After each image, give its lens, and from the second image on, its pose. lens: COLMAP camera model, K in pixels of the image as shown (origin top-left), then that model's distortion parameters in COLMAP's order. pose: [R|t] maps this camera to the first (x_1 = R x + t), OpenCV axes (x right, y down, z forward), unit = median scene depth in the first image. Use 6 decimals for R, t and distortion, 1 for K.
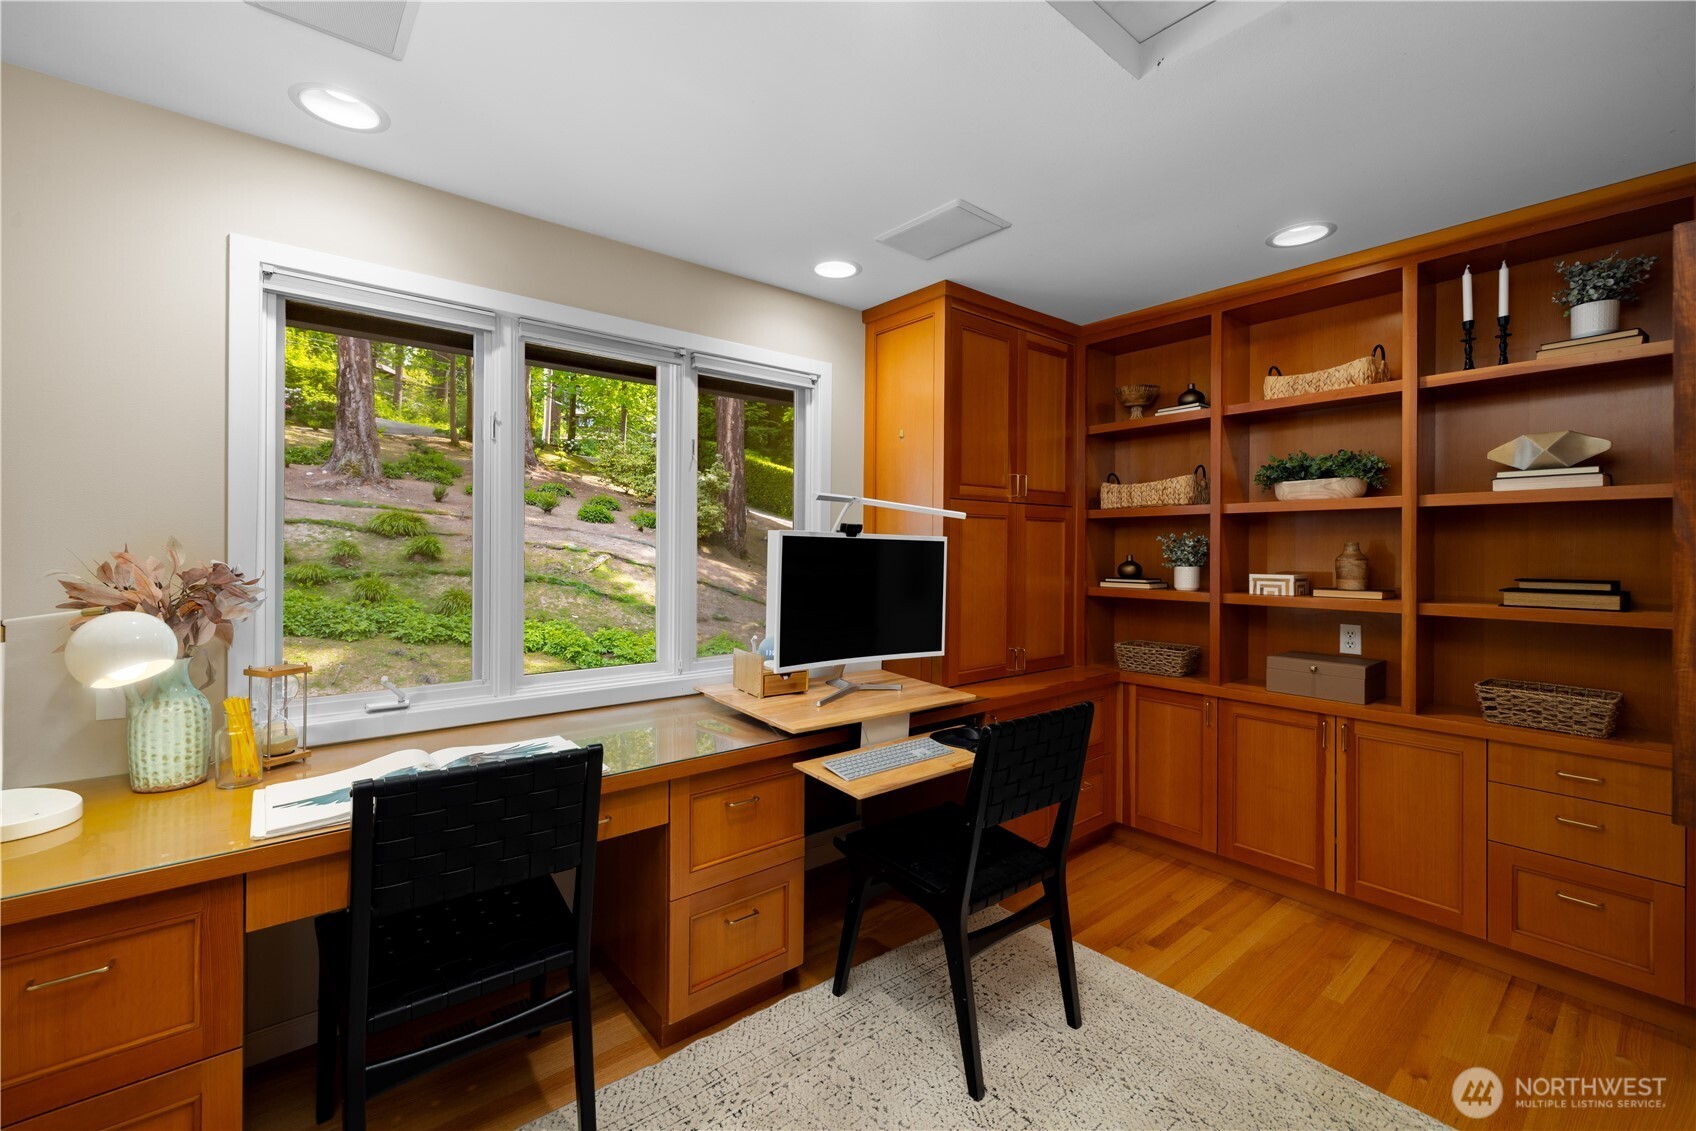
lens RADIAL K [[708.2, 0, 842.4], [0, 708.2, 552.1], [0, 0, 1]] dist [0.001386, -0.000540]
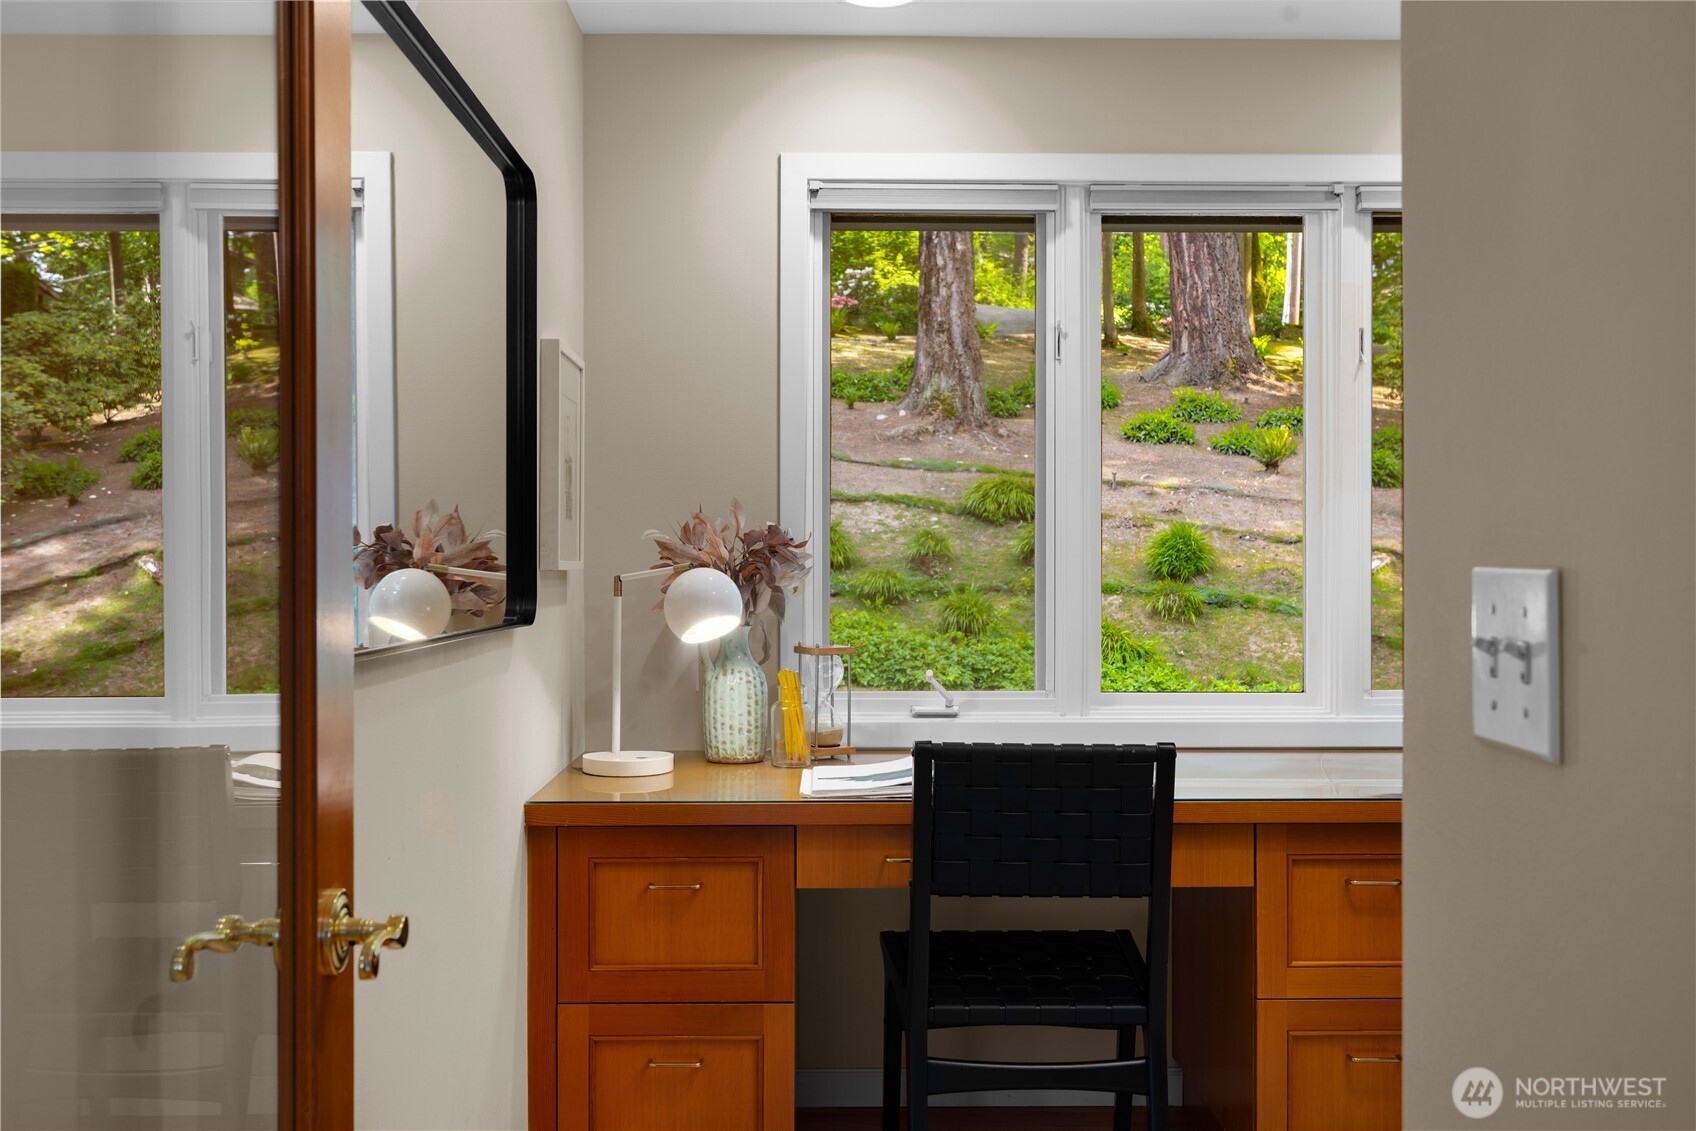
lens RADIAL K [[1704.1, 0, 849.4], [0, 1704.1, 566.1], [0, 0, 1]] dist [-0.022267, 0.000000]
pose [[0.783786, -0.002219, -0.621027, 0.449589], [0.002588, 0.999997, -0.000307, 0.056212], [0.621026, -0.001366, 0.783789, -0.529296]]
